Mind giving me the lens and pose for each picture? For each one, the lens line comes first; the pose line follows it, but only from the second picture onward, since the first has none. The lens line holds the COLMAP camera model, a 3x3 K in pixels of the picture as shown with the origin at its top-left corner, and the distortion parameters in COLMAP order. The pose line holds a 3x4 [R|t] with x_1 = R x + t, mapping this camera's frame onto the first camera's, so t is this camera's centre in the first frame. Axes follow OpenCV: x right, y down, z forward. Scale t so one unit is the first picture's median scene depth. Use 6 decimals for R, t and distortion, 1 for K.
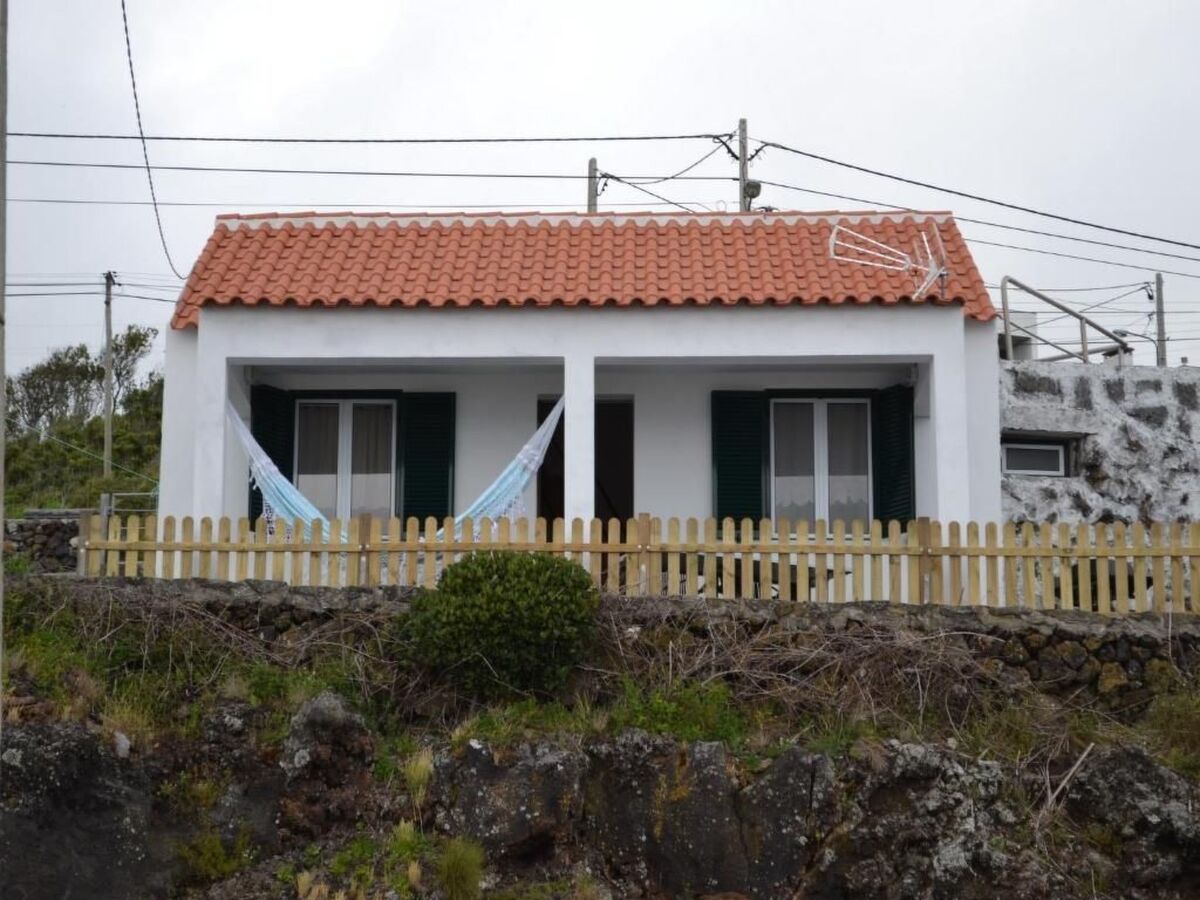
lens RADIAL K [[2506.2, 0, 600.0], [0, 2506.2, 450.0], [0, 0, 1]] dist [0.028080, 0.090719]
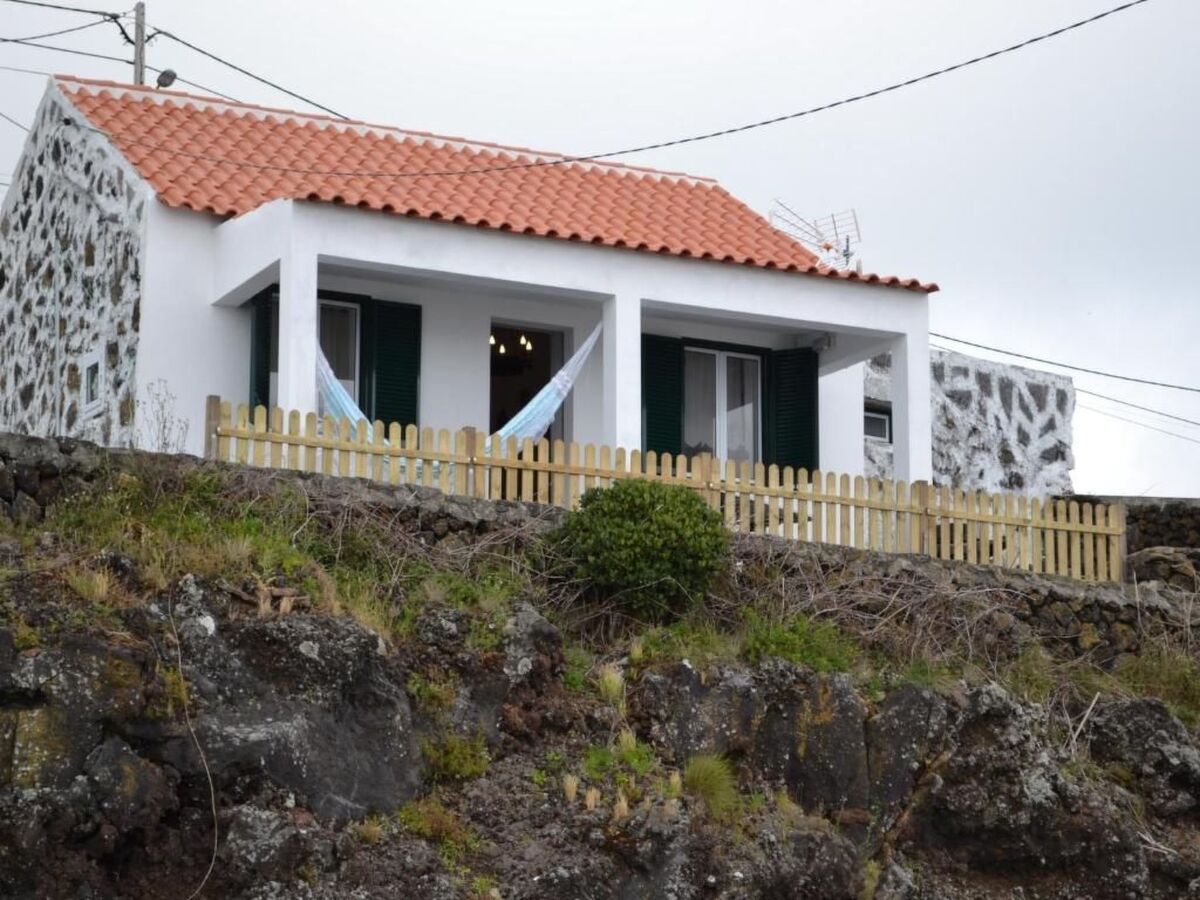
lens RADIAL K [[2506.2, 0, 600.0], [0, 2506.2, 450.0], [0, 0, 1]] dist [0.028080, 0.090719]
pose [[0.898652, 0.098211, 0.427527, -0.531915], [-0.116970, 0.992977, 0.017764, 0.011232], [-0.422780, -0.065972, 0.903828, 0.049804]]
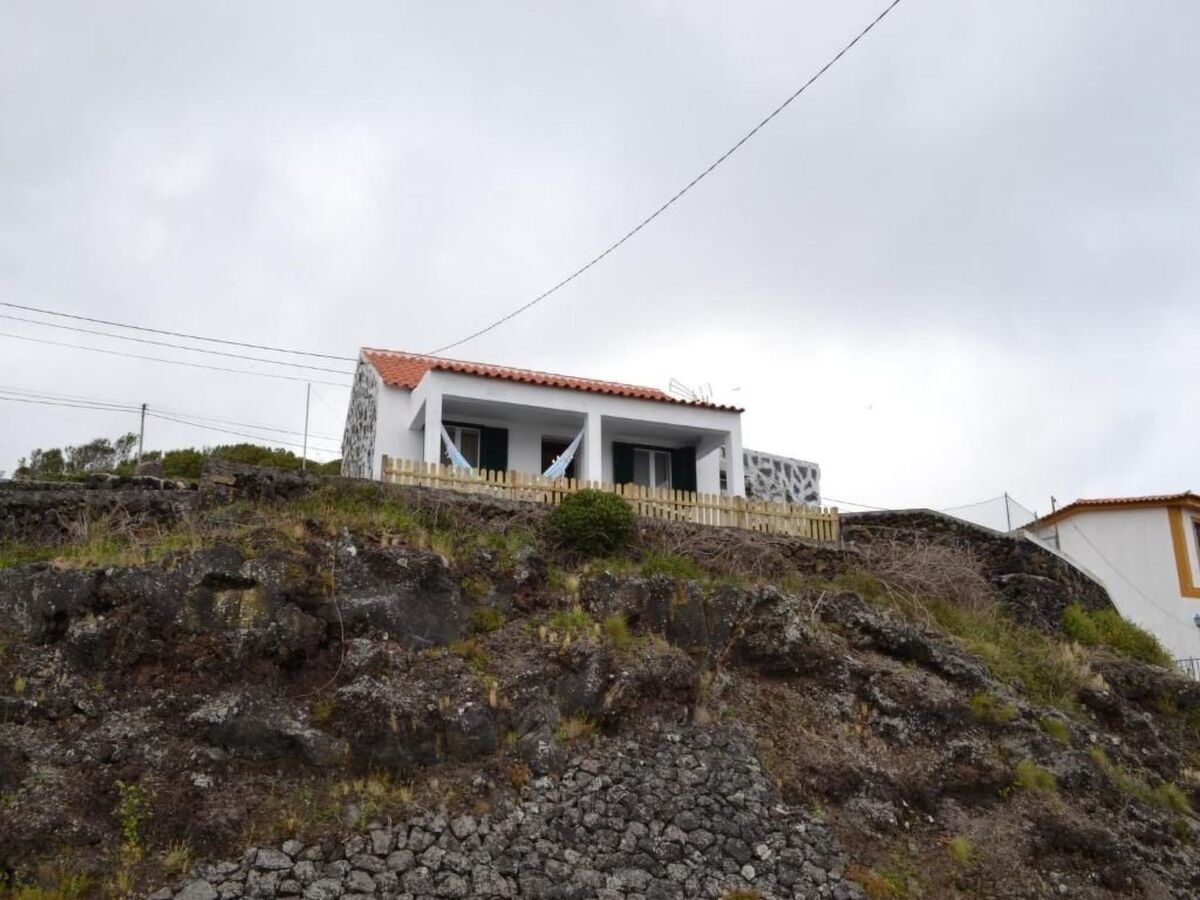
lens RADIAL K [[917.3, 0, 605.5], [0, 917.3, 473.8], [0, 0, 1]] dist [-0.083603, 0.000563]
pose [[0.934081, 0.099944, 0.342789, -0.318530], [-0.080497, 0.994256, -0.070536, 0.085448], [-0.347870, 0.038293, 0.936760, 0.250665]]
